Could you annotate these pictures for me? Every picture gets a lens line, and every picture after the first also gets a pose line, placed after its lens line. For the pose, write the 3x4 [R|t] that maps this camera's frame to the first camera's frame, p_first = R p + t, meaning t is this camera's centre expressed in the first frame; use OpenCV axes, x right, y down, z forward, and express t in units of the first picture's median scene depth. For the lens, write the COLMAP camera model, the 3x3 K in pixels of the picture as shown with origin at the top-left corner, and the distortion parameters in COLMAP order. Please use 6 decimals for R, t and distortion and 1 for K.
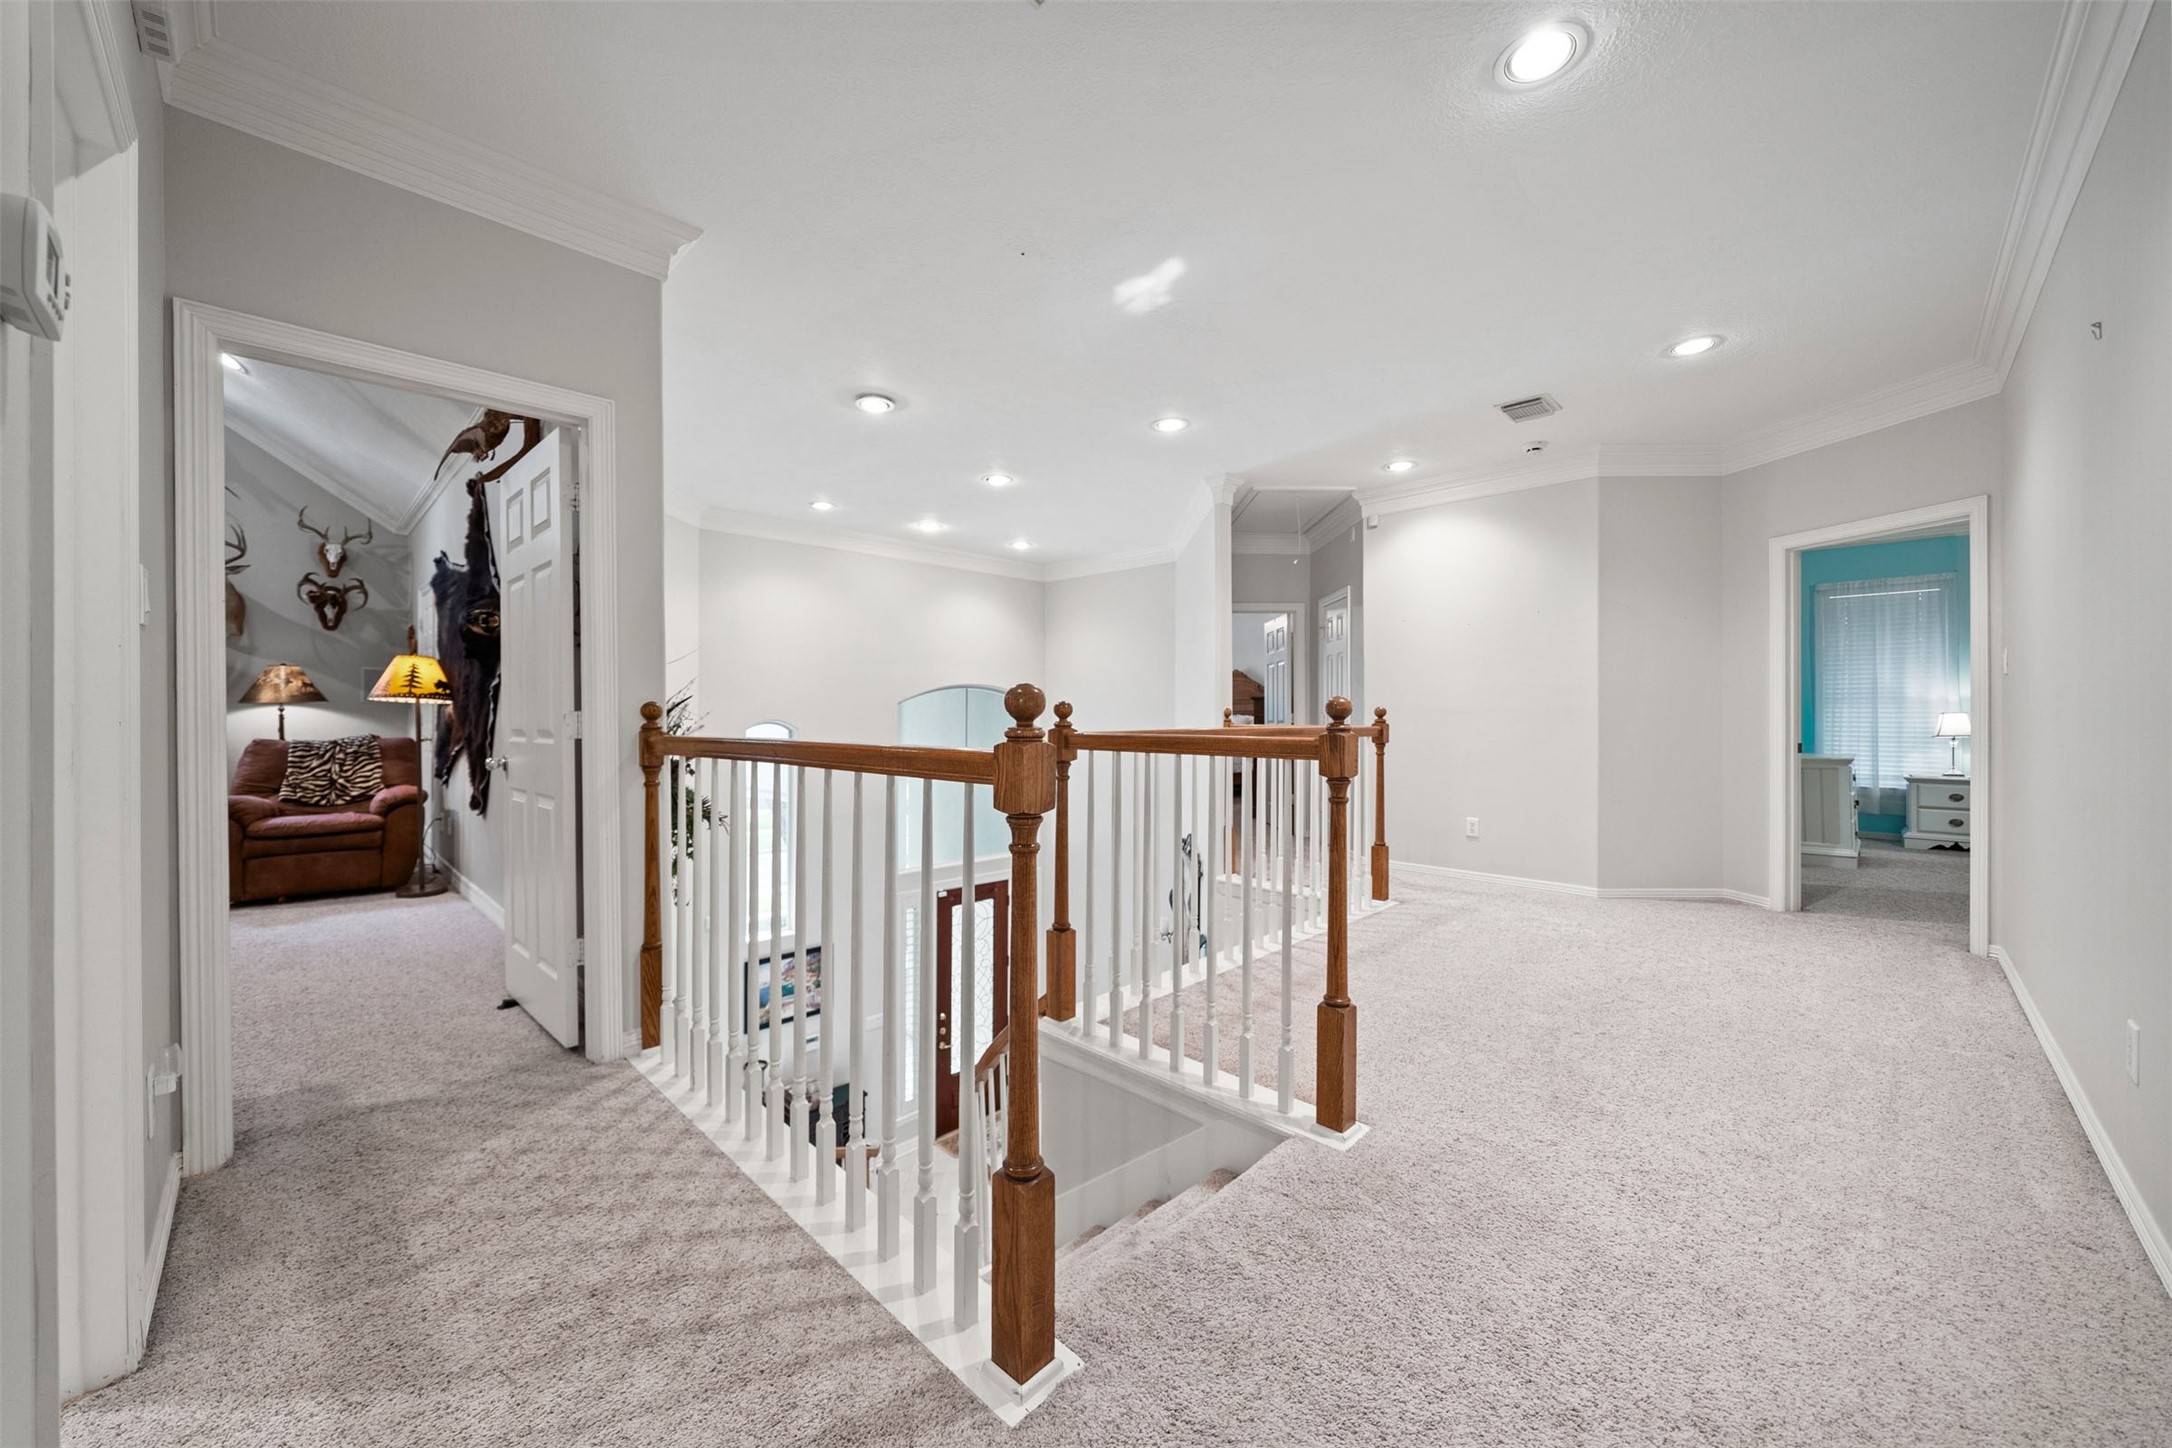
lens RADIAL K [[805.7, 0, 1073.7], [0, 805.7, 718.5], [0, 0, 1]] dist [0.001803, 0.000146]
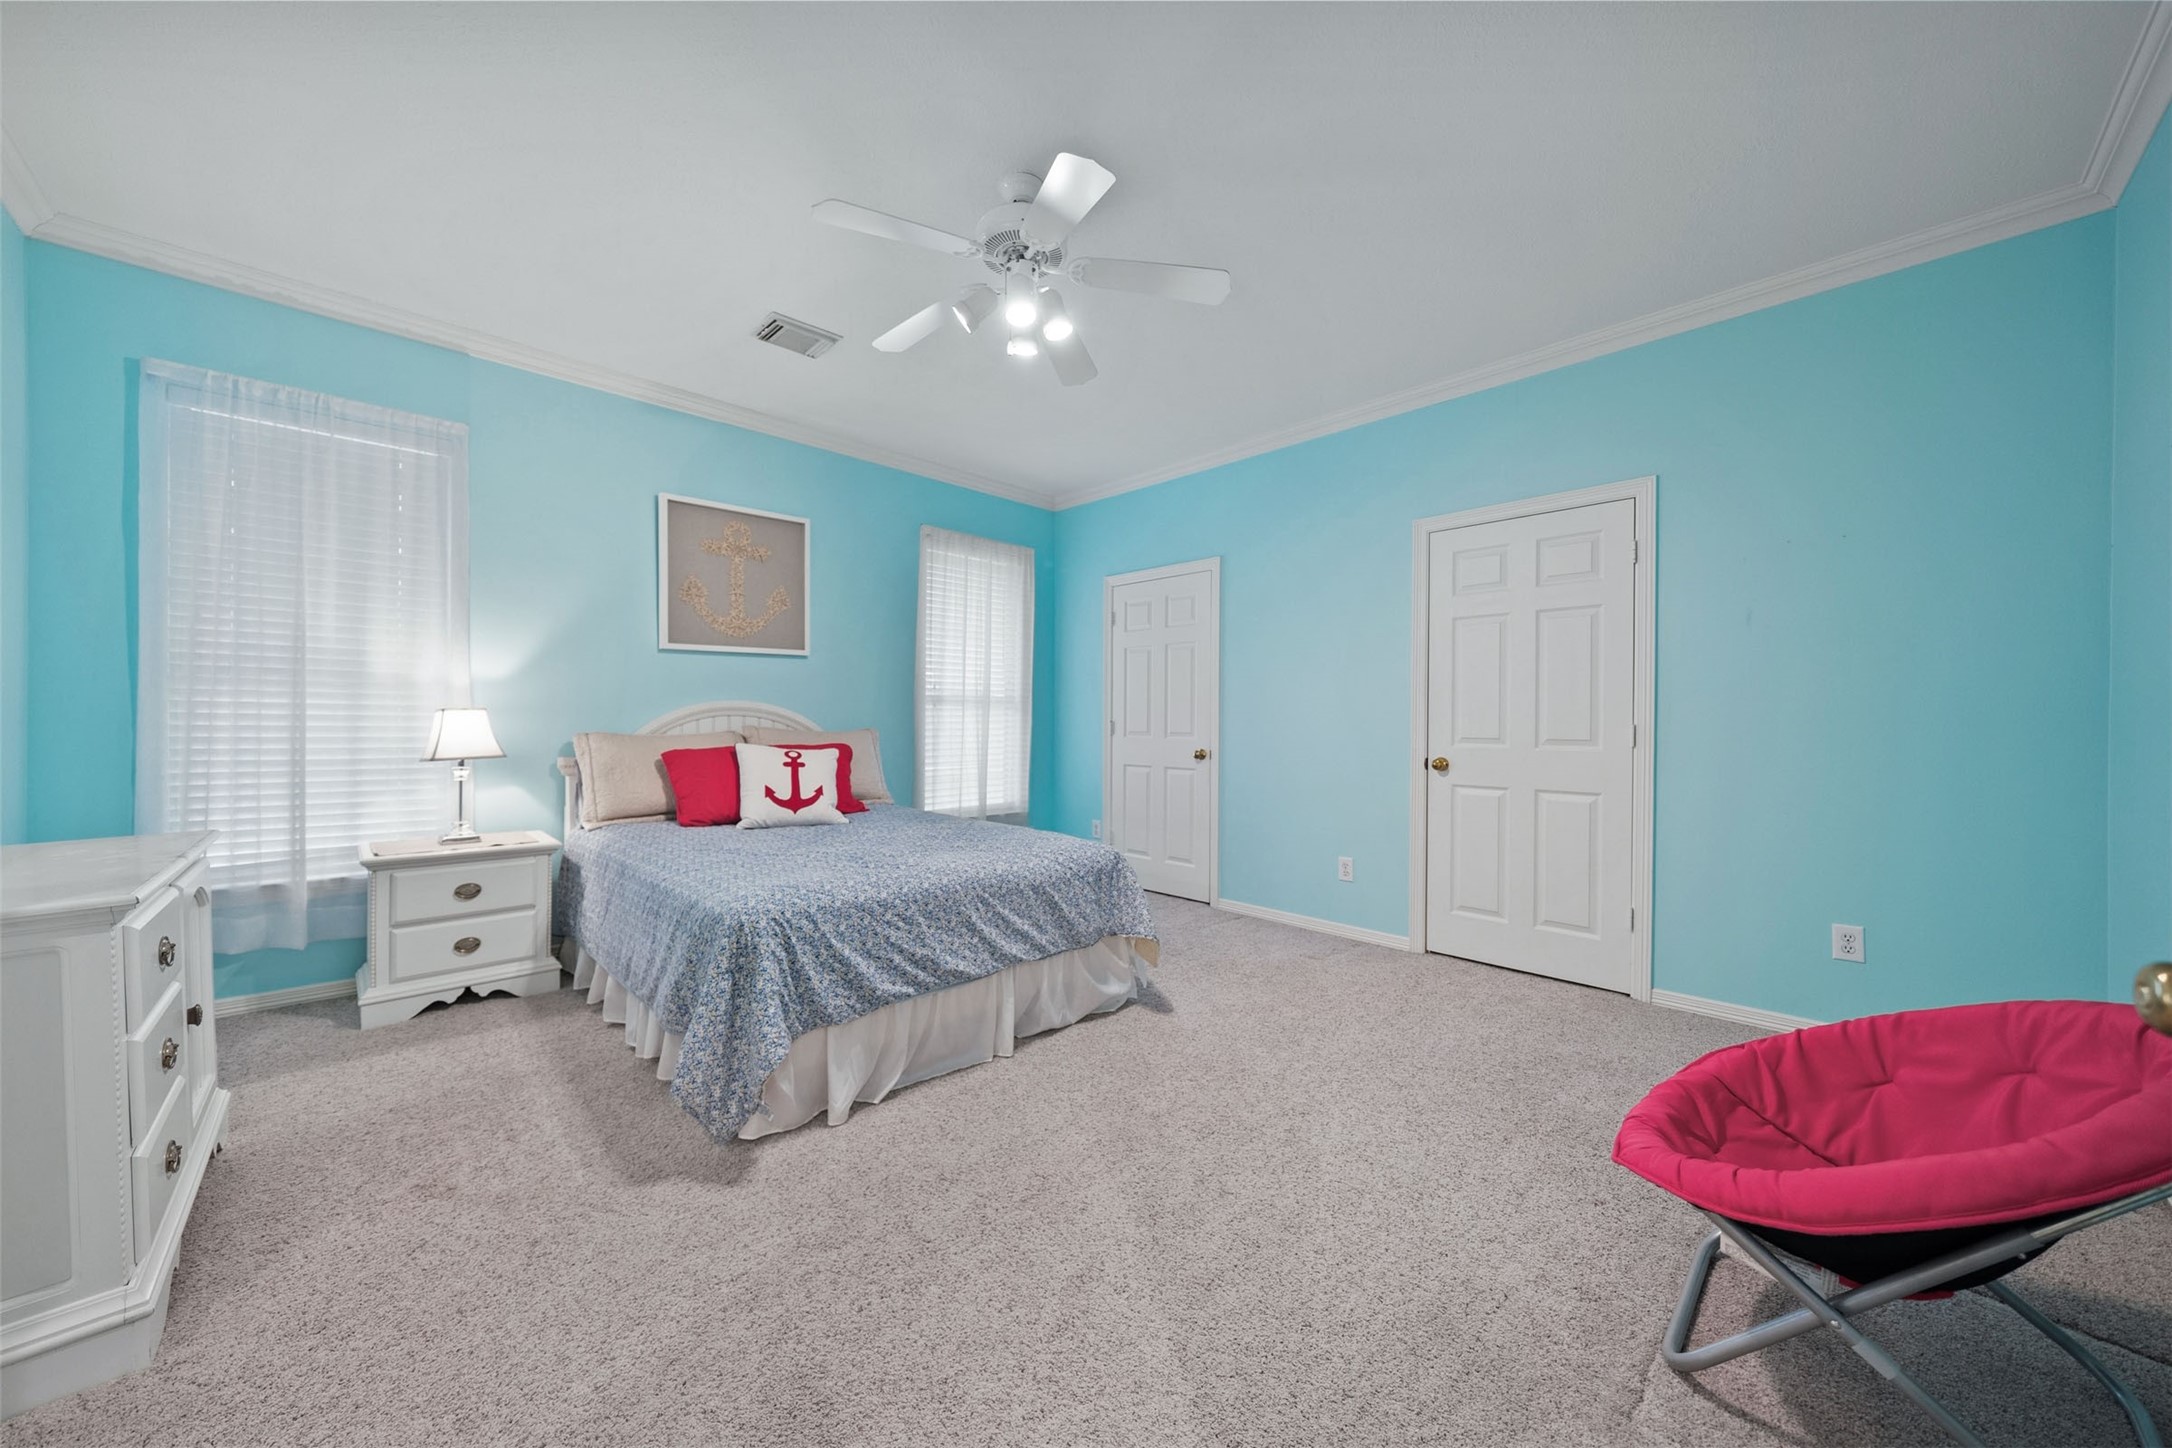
lens RADIAL K [[755.7, 0, 1076.1], [0, 755.7, 719.7], [0, 0, 1]] dist [-0.002273, -0.000067]
pose [[0.025884, 0.004202, 0.999656, 0.613018], [-0.007017, 0.999967, -0.004021, -0.001284], [-0.999640, -0.006910, 0.025912, 0.587233]]
